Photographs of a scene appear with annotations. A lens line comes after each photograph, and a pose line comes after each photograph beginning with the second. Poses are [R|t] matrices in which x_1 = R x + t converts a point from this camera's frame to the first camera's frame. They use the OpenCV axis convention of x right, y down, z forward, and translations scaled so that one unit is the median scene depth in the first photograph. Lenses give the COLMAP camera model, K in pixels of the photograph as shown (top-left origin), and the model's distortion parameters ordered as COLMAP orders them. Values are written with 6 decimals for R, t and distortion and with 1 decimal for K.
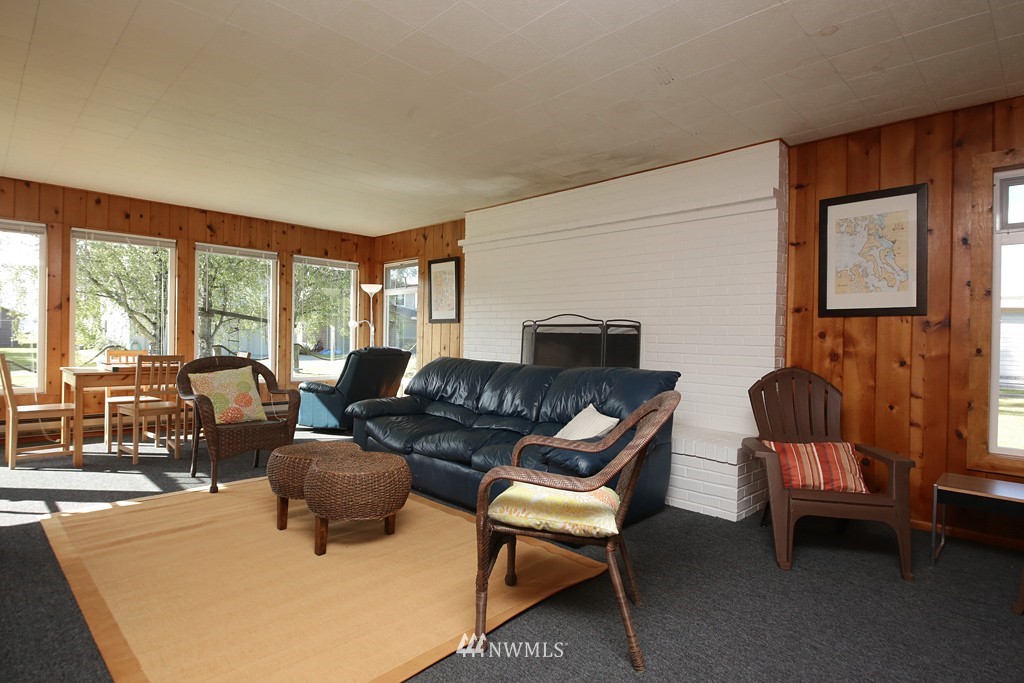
lens RADIAL K [[563.6, 0, 512.5], [0, 563.6, 339.3], [0, 0, 1]] dist [0.002880, 0.000313]
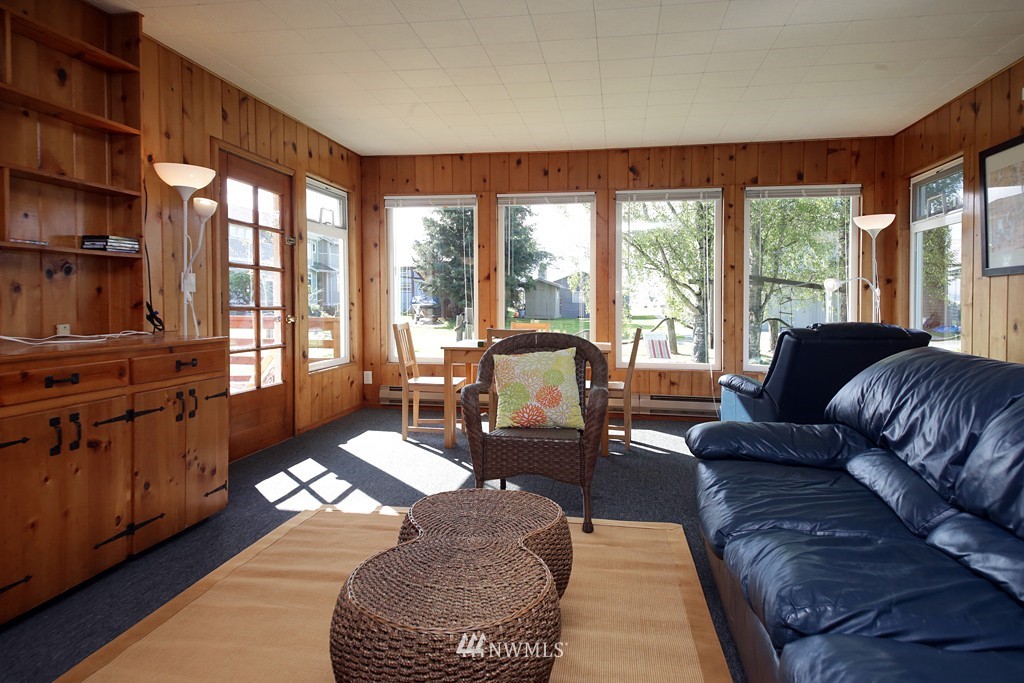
lens RADIAL K [[622.2, 0, 501.1], [0, 622.2, 315.0], [0, 0, 1]] dist [0.047084, -0.006360]
pose [[0.567345, 0.002004, -0.823478, 0.077647], [0.002370, 0.999989, 0.004066, 0.002360], [0.823477, -0.004258, 0.567334, 0.327157]]
